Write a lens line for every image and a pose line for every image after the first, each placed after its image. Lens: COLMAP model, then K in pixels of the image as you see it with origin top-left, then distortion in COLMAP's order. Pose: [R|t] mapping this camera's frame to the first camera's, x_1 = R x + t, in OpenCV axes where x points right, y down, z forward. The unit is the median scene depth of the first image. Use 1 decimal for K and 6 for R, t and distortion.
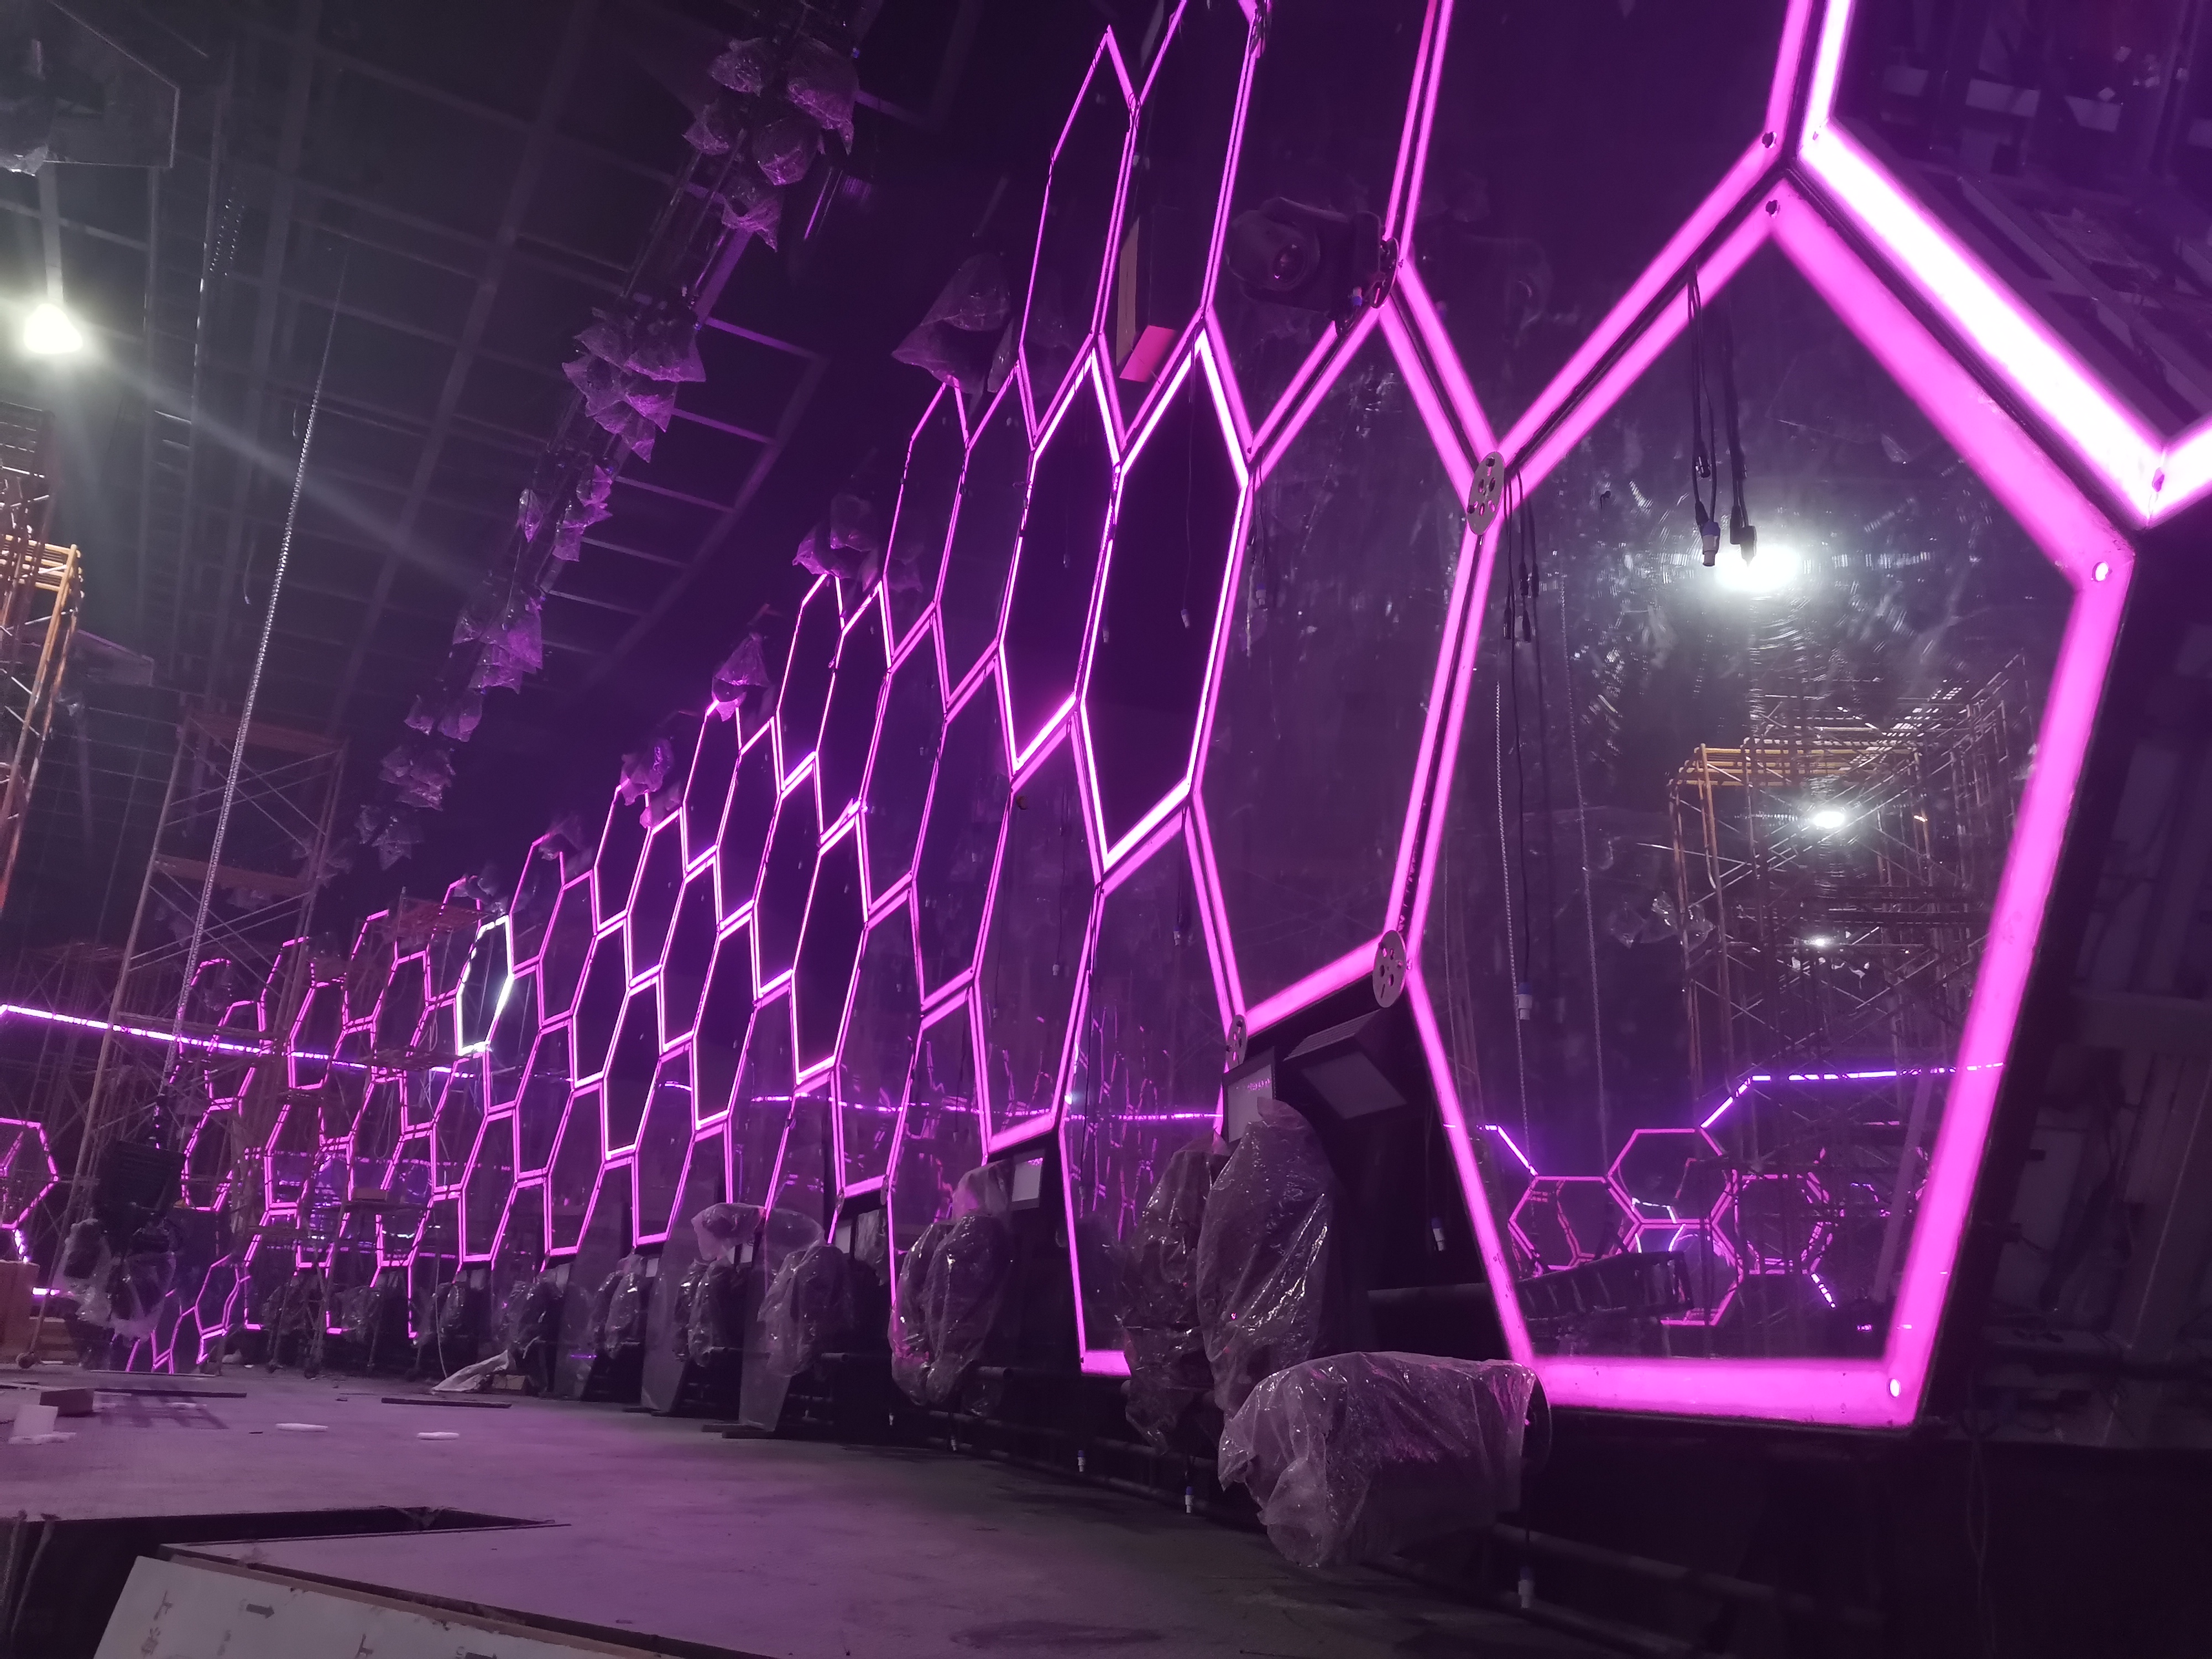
lens RADIAL K [[1687.4, 0, 1106.0], [0, 1687.4, 829.5], [0, 0, 1]] dist [0.123761, -0.144629]
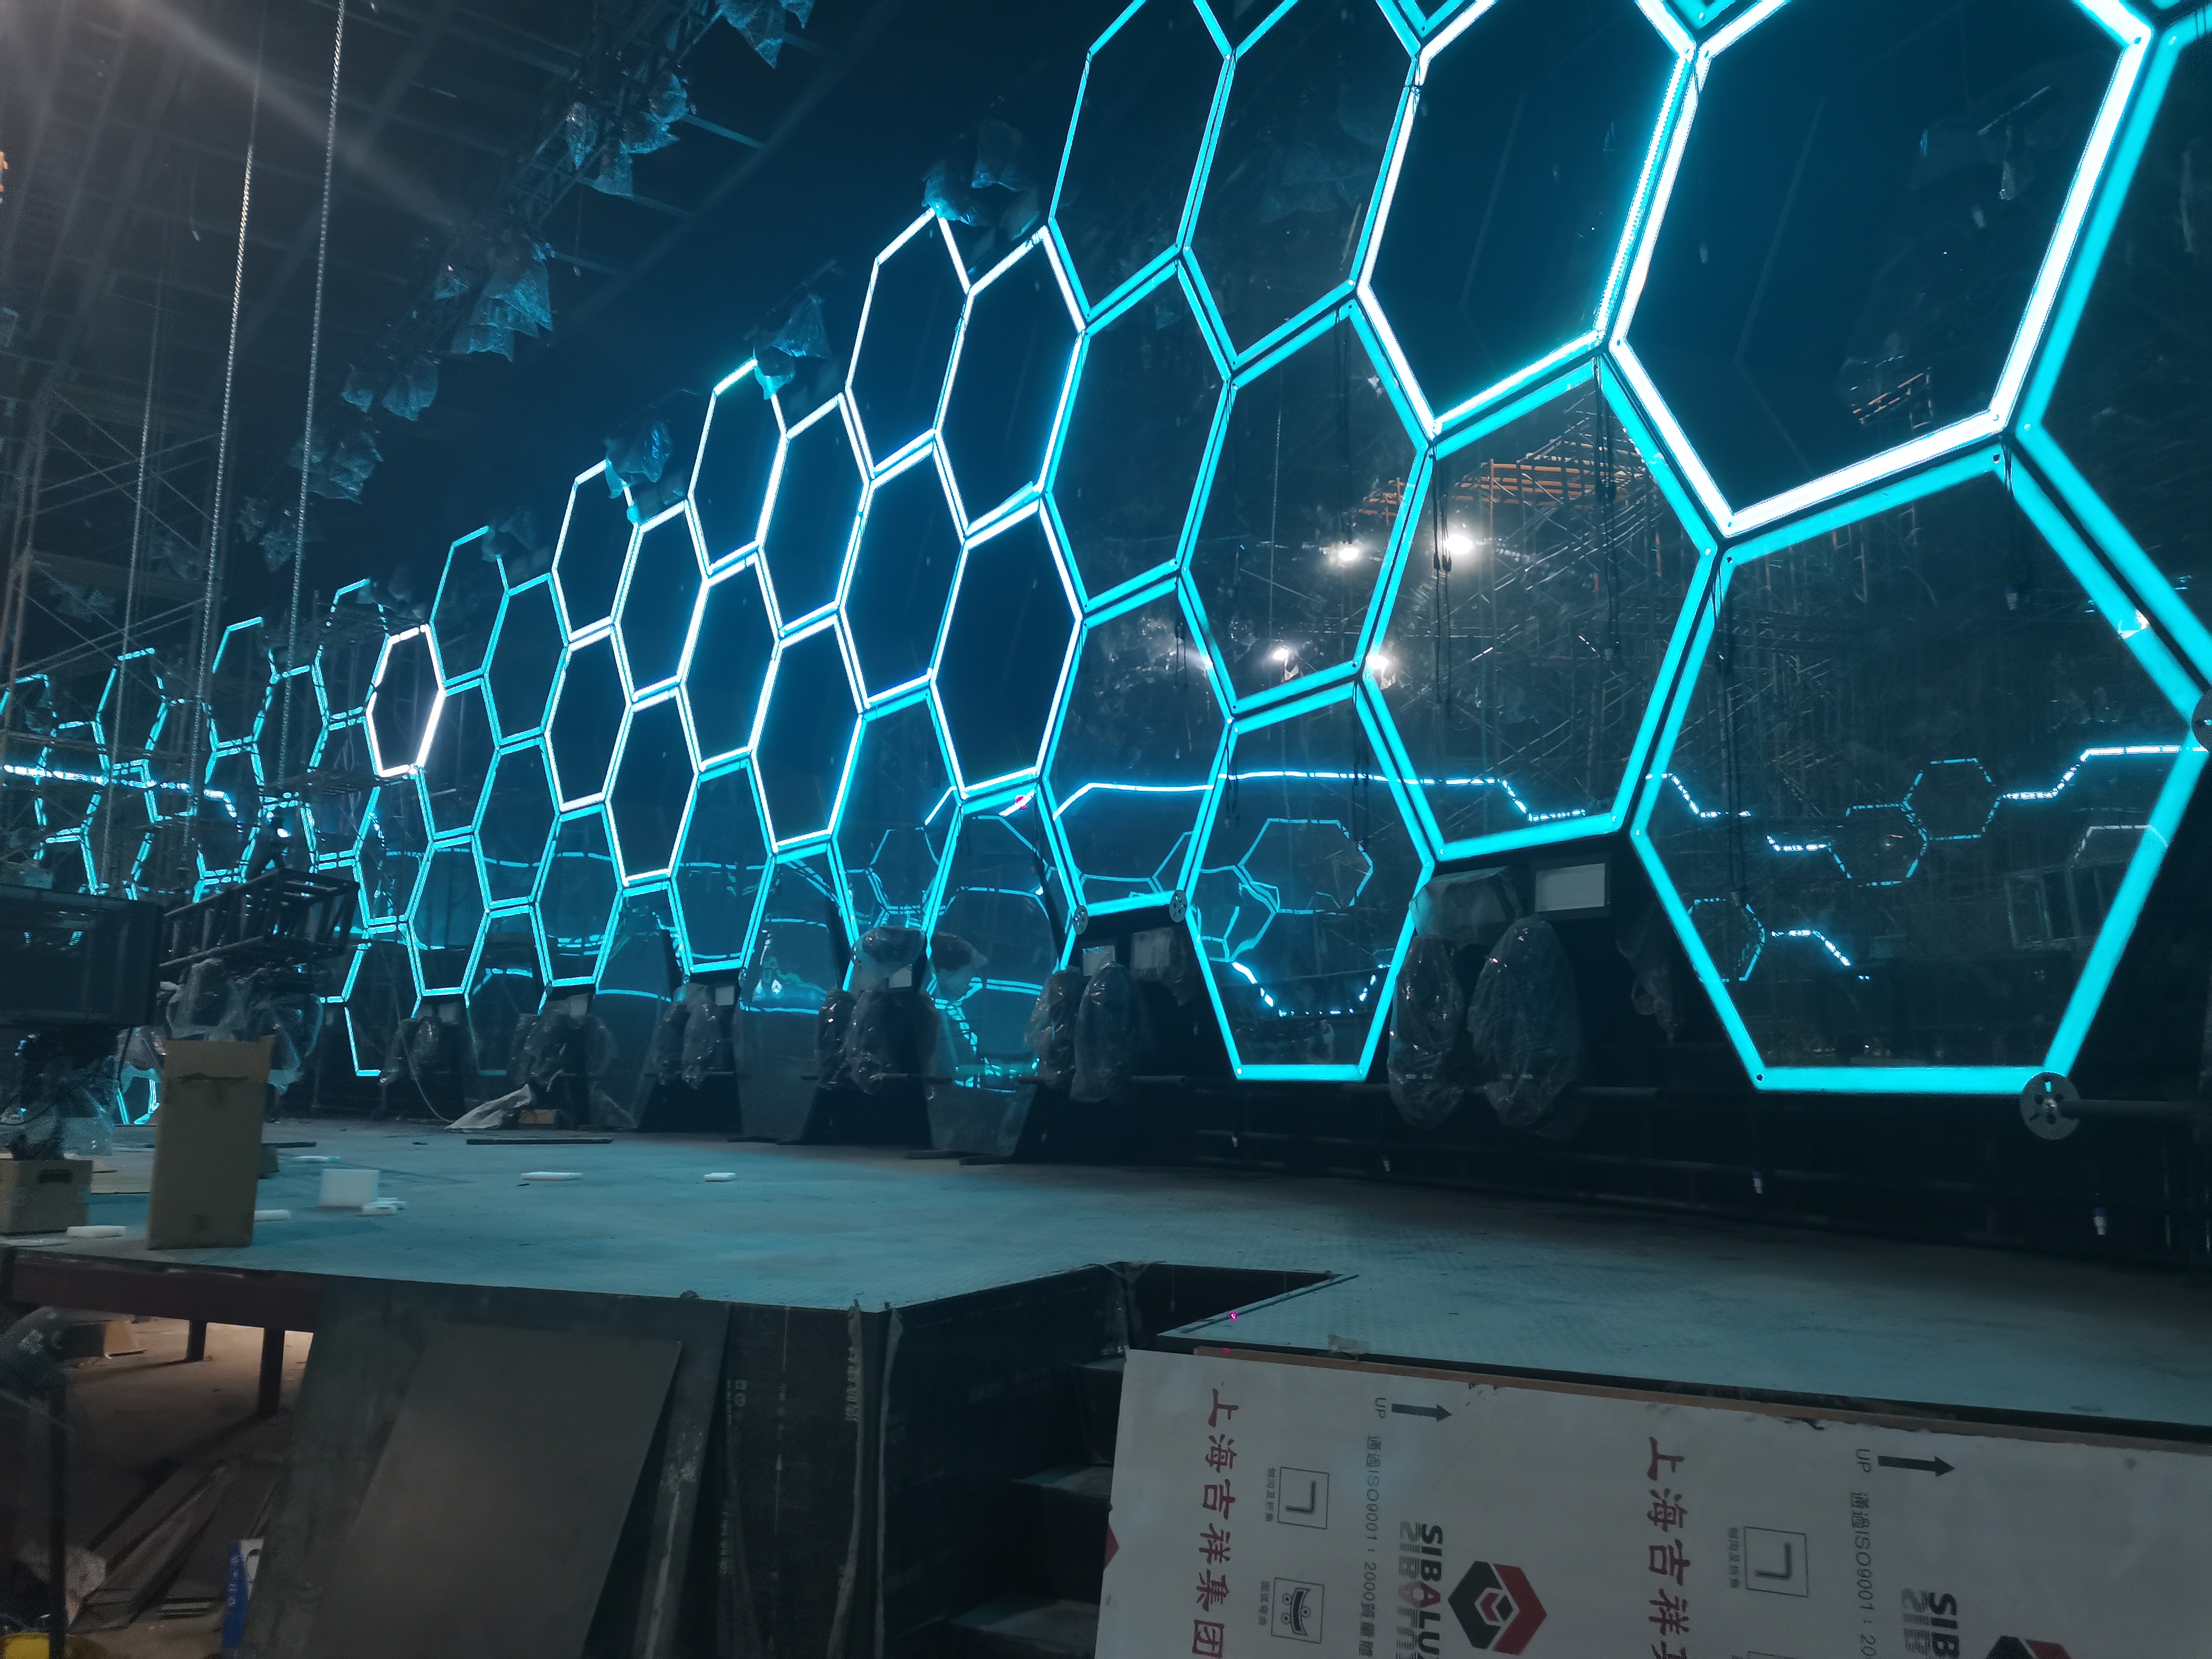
lens RADIAL K [[1687.4, 0, 1106.0], [0, 1687.4, 829.5], [0, 0, 1]] dist [0.123761, -0.144629]
pose [[0.989508, -0.020495, 0.143015, -0.168131], [-0.003076, 0.986674, 0.162679, 0.011552], [-0.144443, -0.161413, 0.976259, 0.062877]]
